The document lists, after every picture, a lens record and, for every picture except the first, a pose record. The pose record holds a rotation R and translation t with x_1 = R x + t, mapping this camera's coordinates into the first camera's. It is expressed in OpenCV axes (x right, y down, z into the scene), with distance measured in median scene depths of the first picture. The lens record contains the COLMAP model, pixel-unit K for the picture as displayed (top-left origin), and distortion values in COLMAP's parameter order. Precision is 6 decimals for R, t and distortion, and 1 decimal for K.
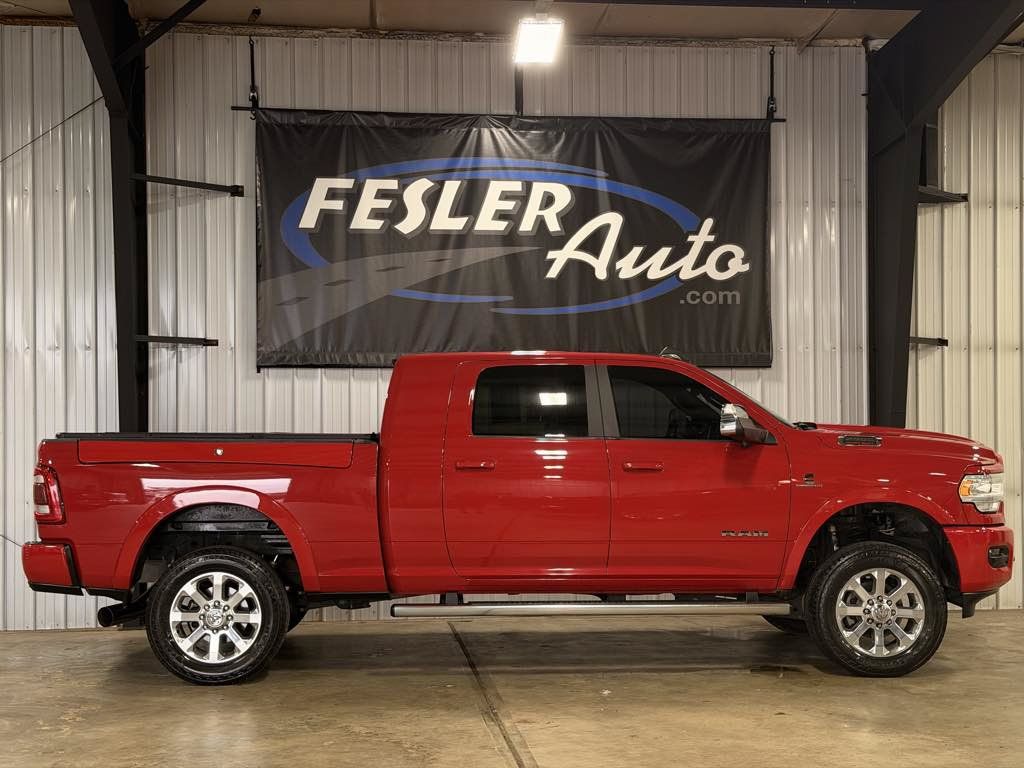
lens RADIAL K [[1424.9, 0, 498.5], [0, 1424.9, 387.4], [0, 0, 1]] dist [0.130822, 0.000000]
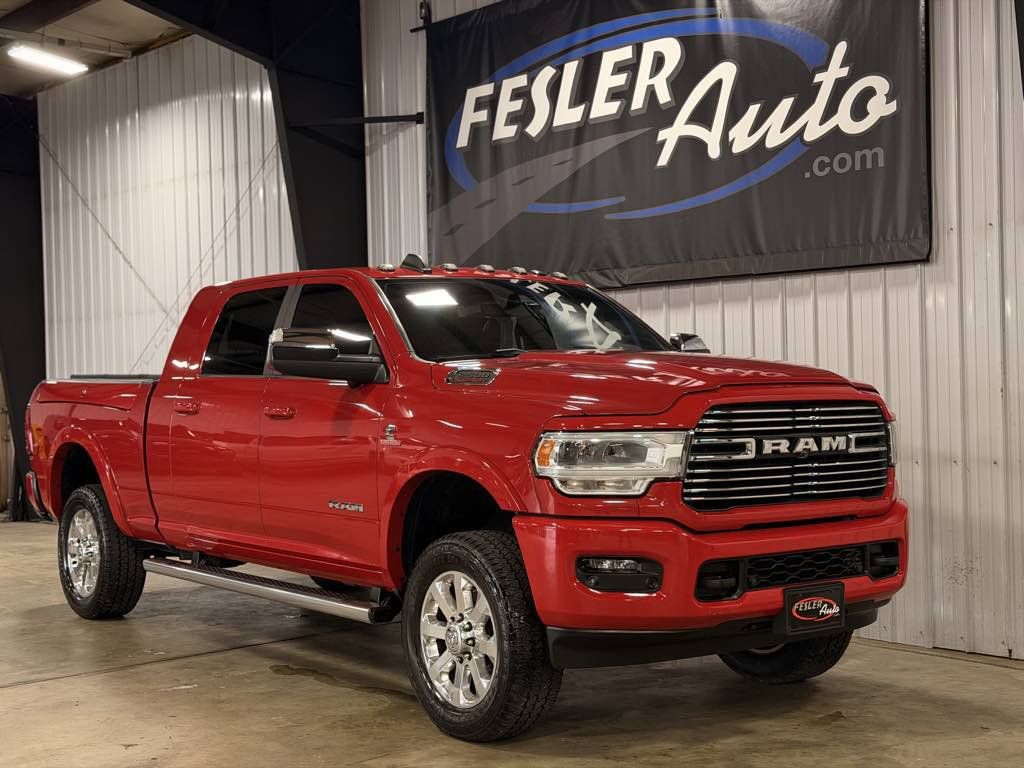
lens RADIAL K [[1424.9, 0, 516.1], [0, 1424.9, 382.6], [0, 0, 1]] dist [0.130822, 0.000000]
pose [[0.568629, -0.004893, -0.822579, 0.620644], [0.033405, 0.999295, 0.017147, 0.022846], [0.821915, -0.037229, 0.568392, 0.501511]]
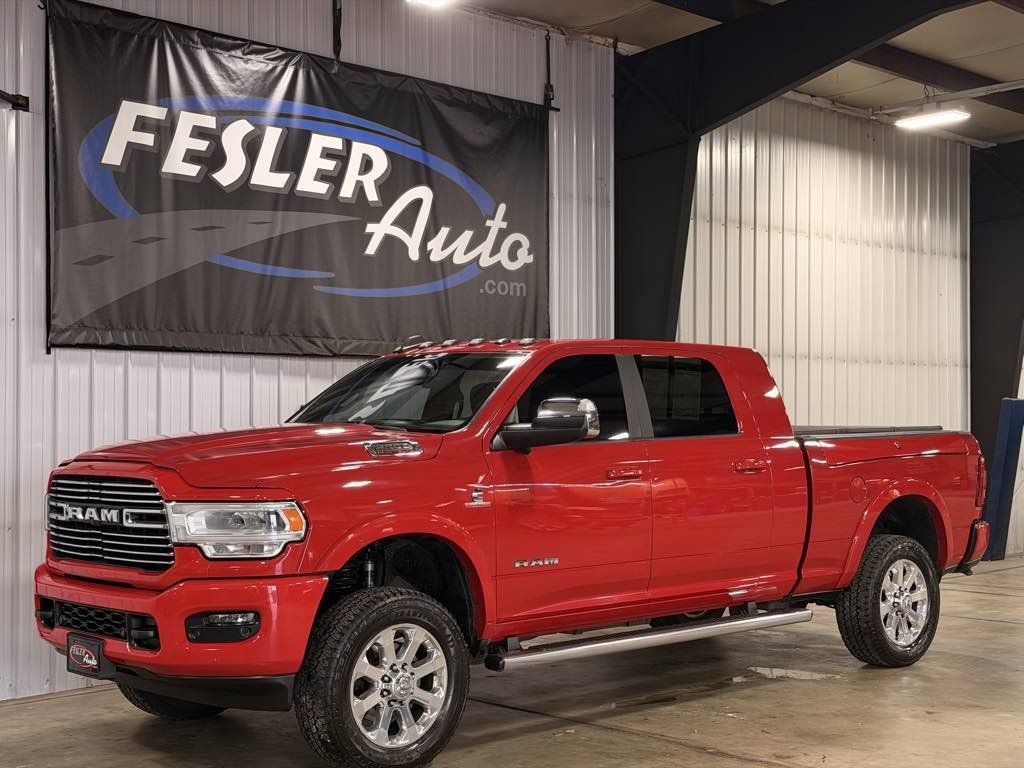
lens RADIAL K [[1424.9, 0, 510.3], [0, 1424.9, 393.4], [0, 0, 1]] dist [0.130822, 0.000000]
pose [[0.790661, 0.012362, 0.612129, -0.427465], [-0.015518, 0.999880, -0.000149, 0.006410], [-0.612057, -0.009381, 0.790758, 0.261654]]
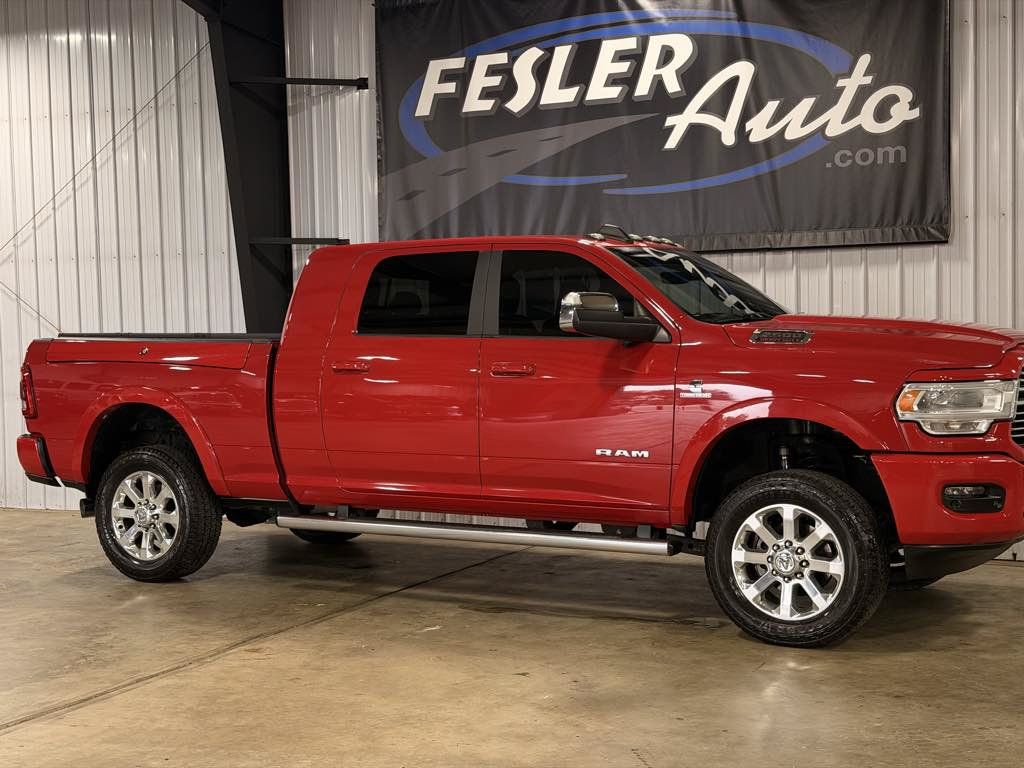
lens RADIAL K [[1424.9, 0, 505.0], [0, 1424.9, 388.5], [0, 0, 1]] dist [0.130822, 0.000000]
pose [[0.840037, 0.013023, -0.542373, 0.420674], [0.023146, 0.997941, 0.059810, 0.012559], [0.542036, -0.062796, 0.838006, 0.223731]]
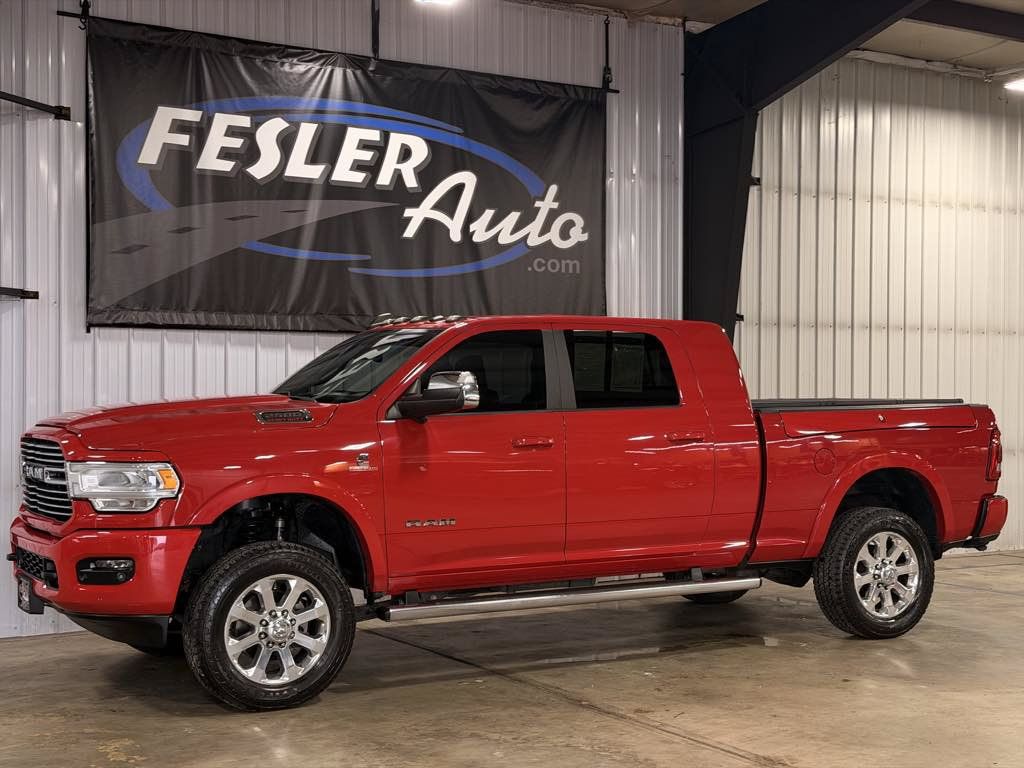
lens RADIAL K [[1424.9, 0, 519.0], [0, 1424.9, 377.3], [0, 0, 1]] dist [0.130822, 0.000000]
pose [[0.907968, 0.007888, 0.418965, -0.288024], [-0.014100, 0.999832, 0.011733, 0.002559], [-0.418802, -0.016561, 0.907926, 0.123132]]
